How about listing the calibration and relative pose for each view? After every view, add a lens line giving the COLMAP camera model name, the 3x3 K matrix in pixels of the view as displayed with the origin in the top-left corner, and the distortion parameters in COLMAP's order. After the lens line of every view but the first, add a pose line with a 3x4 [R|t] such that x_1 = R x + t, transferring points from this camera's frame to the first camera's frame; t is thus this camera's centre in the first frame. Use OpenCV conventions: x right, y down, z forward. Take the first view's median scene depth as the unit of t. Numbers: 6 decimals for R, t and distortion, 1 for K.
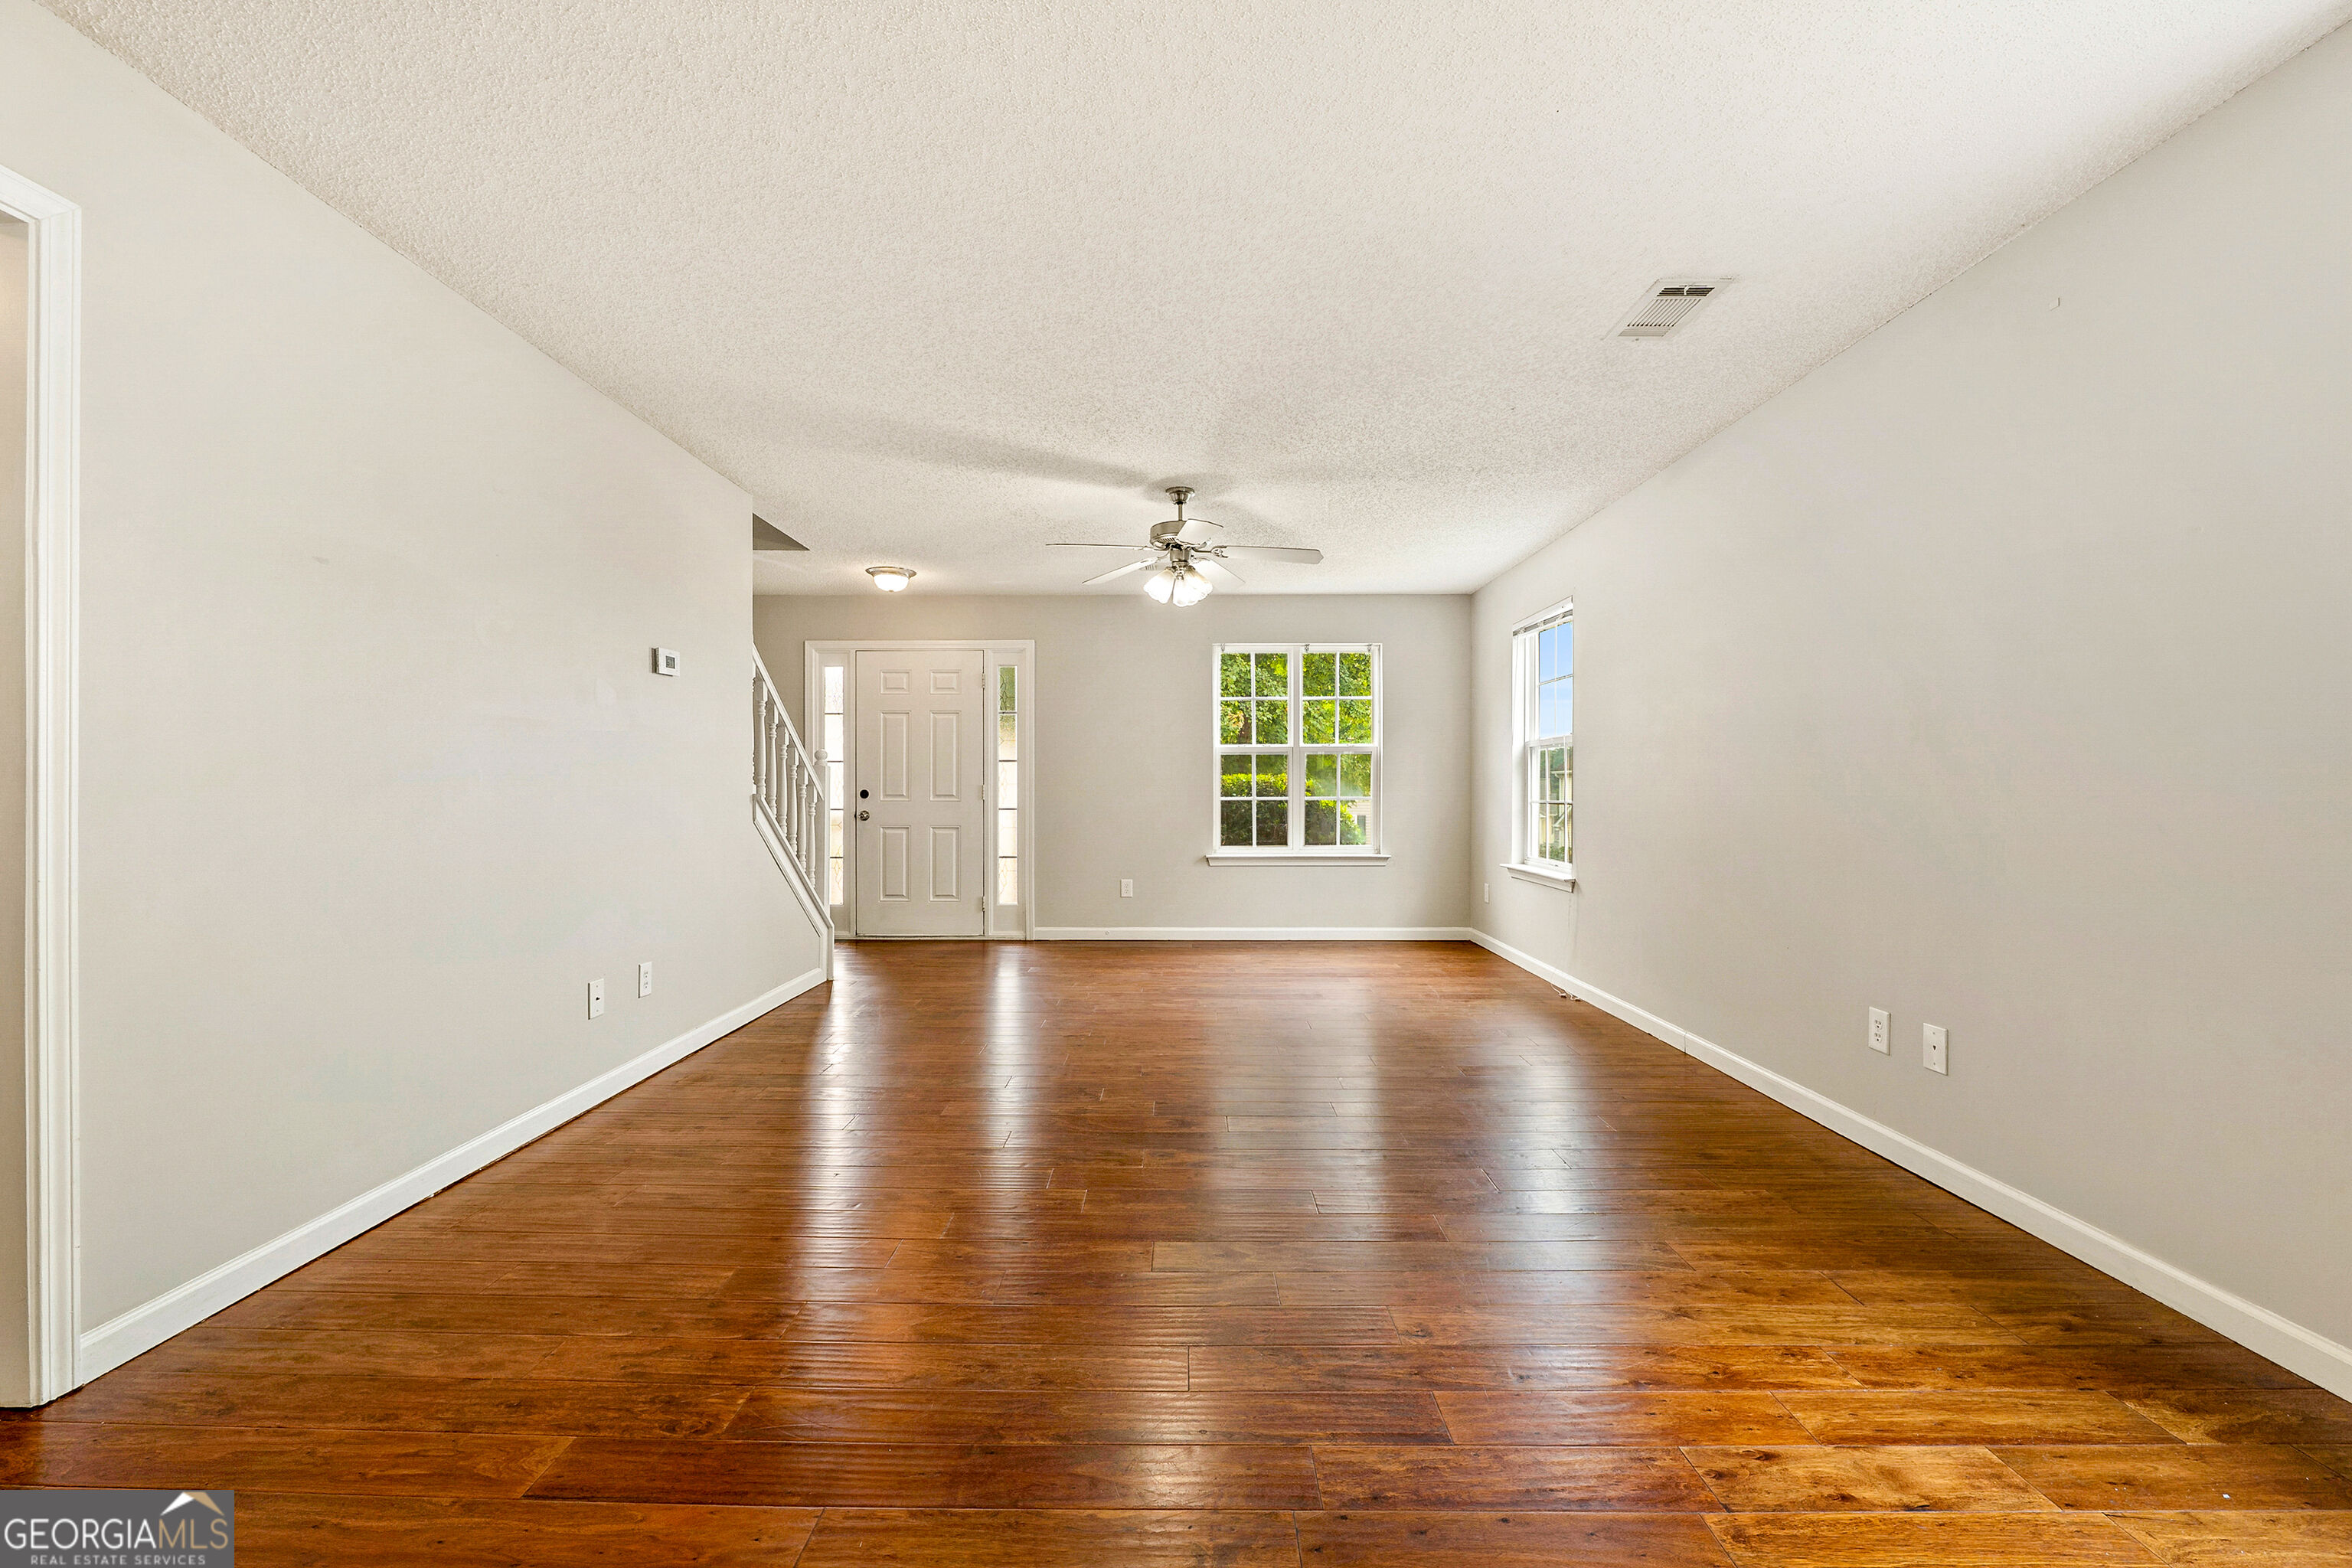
lens RADIAL K [[948.4, 0, 1136.0], [0, 948.4, 787.9], [0, 0, 1]] dist [-0.003676, -0.000511]
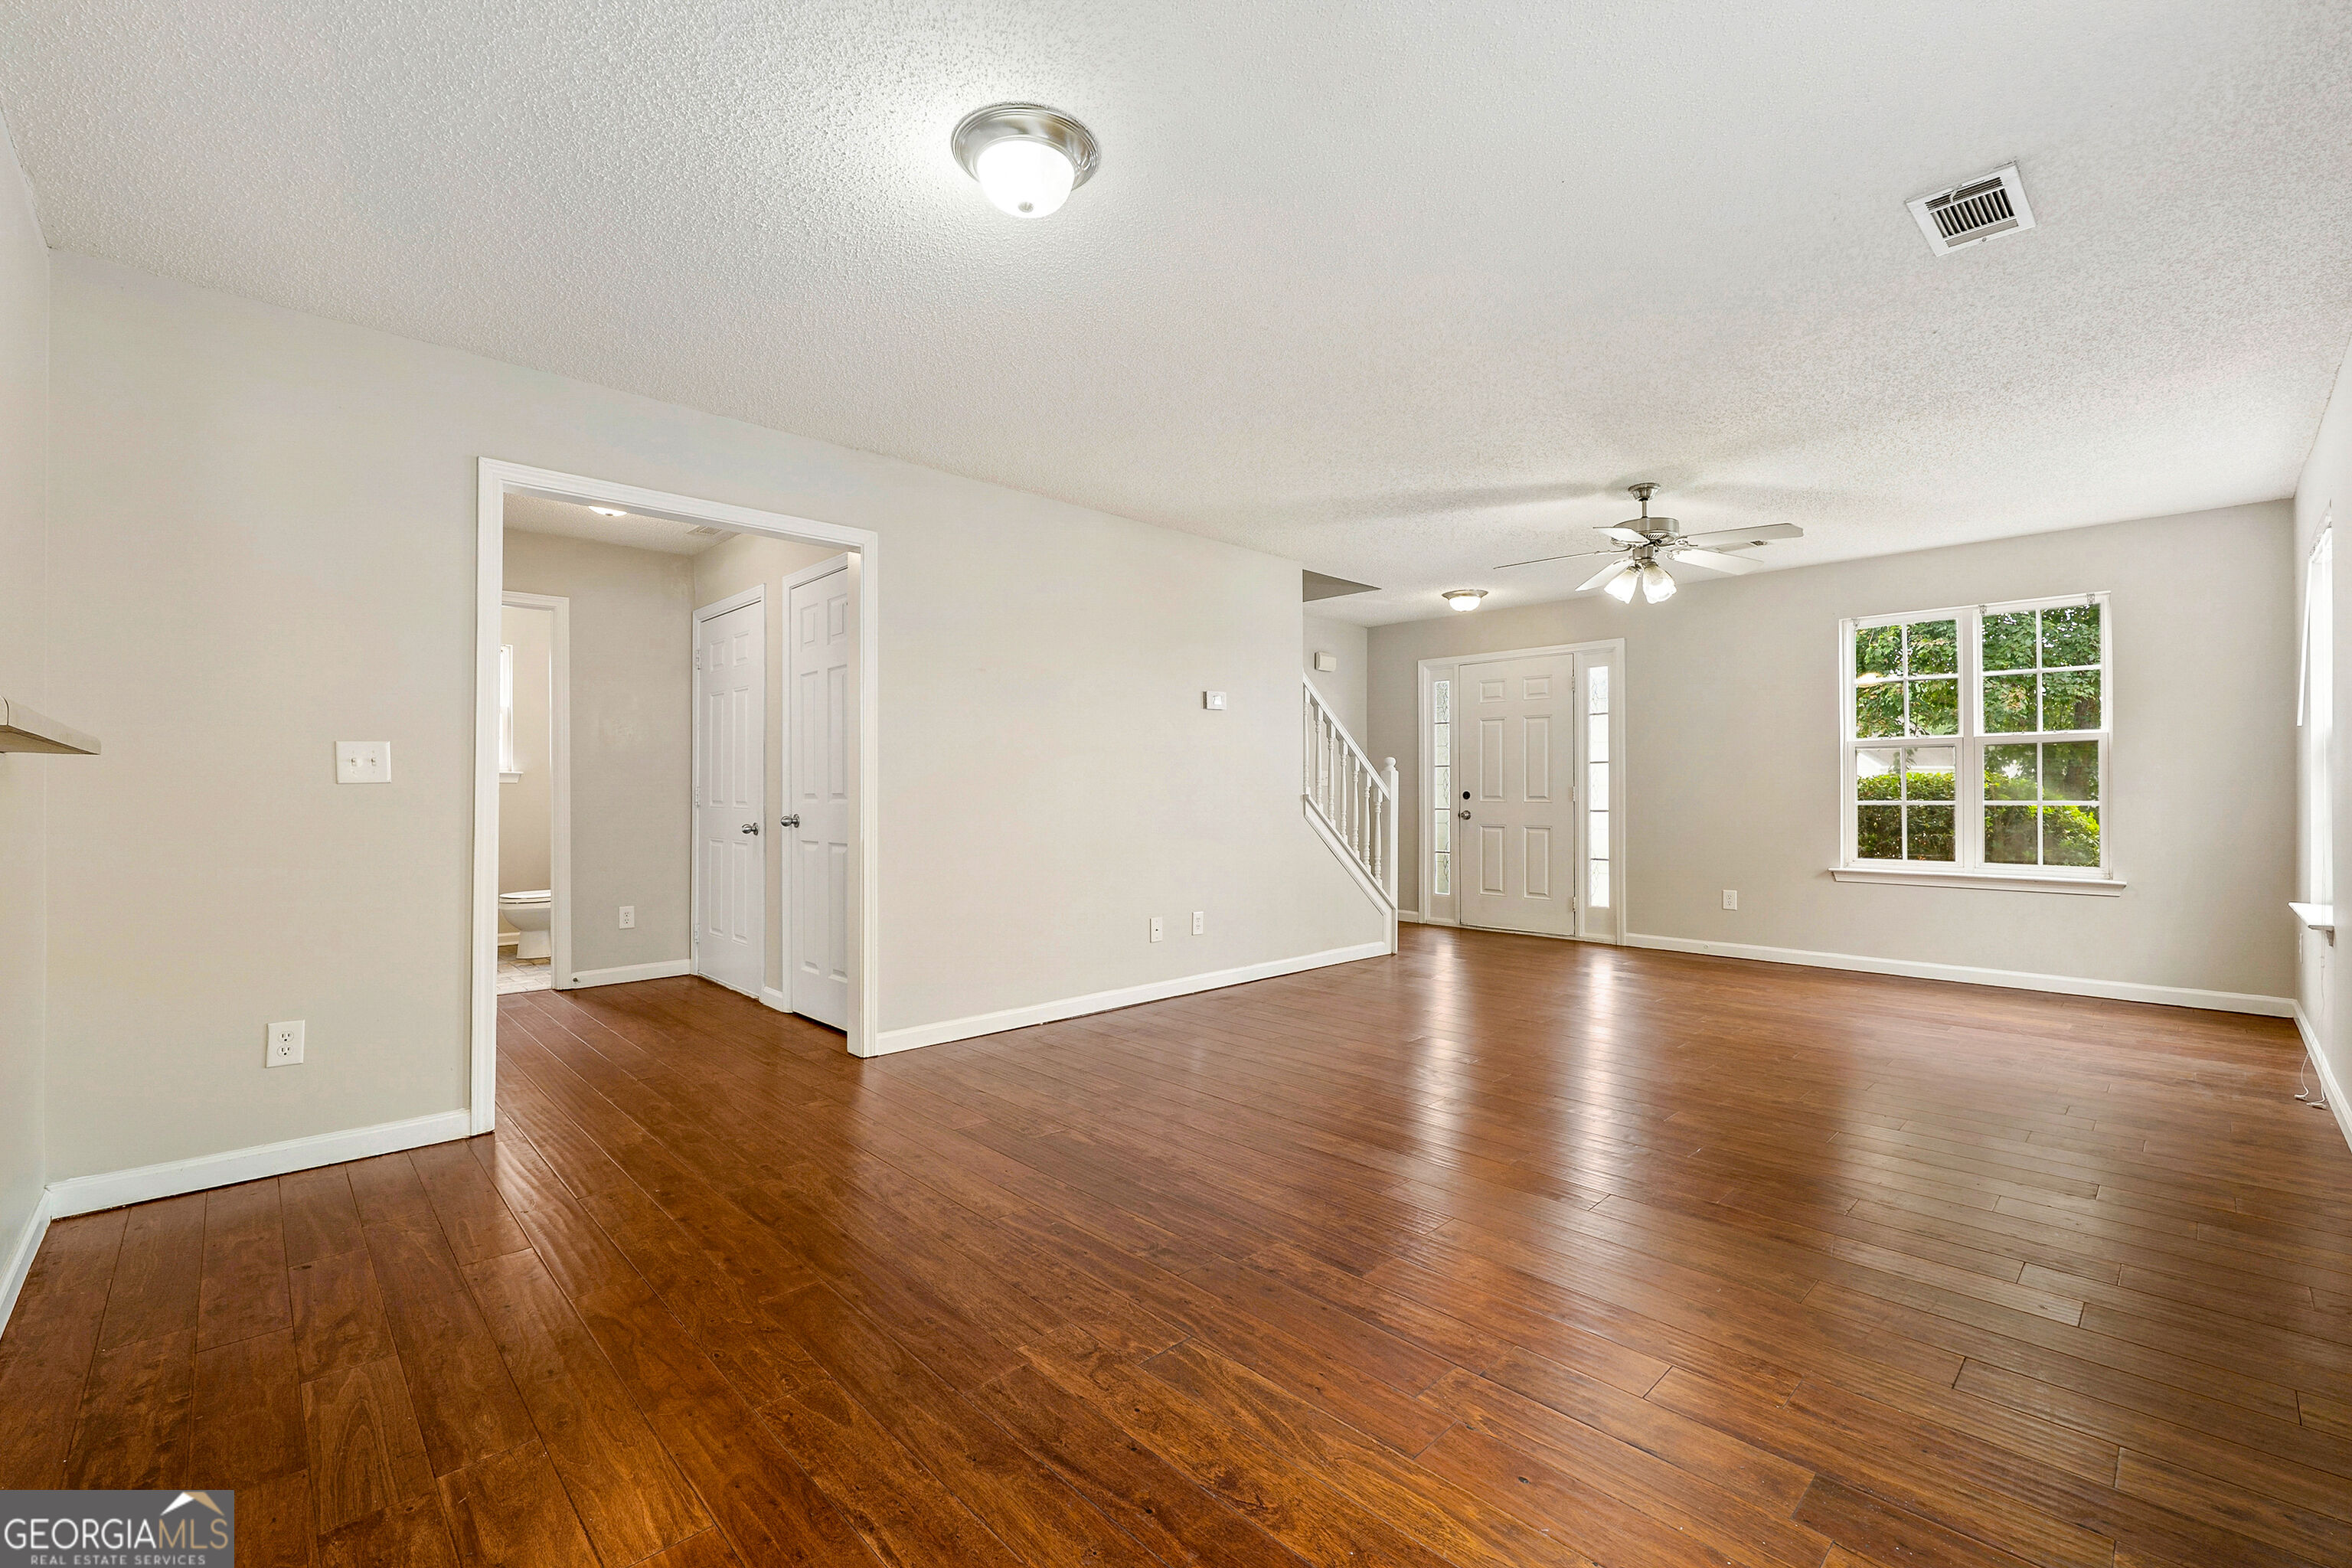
lens RADIAL K [[980.4, 0, 1171.1], [0, 980.4, 791.2], [0, 0, 1]] dist [-0.002873, -0.000951]
pose [[0.705636, -0.000269, -0.708574, 0.277440], [0.000926, 0.999999, 0.000542, 0.000555], [0.708574, -0.001039, 0.705636, -0.042273]]
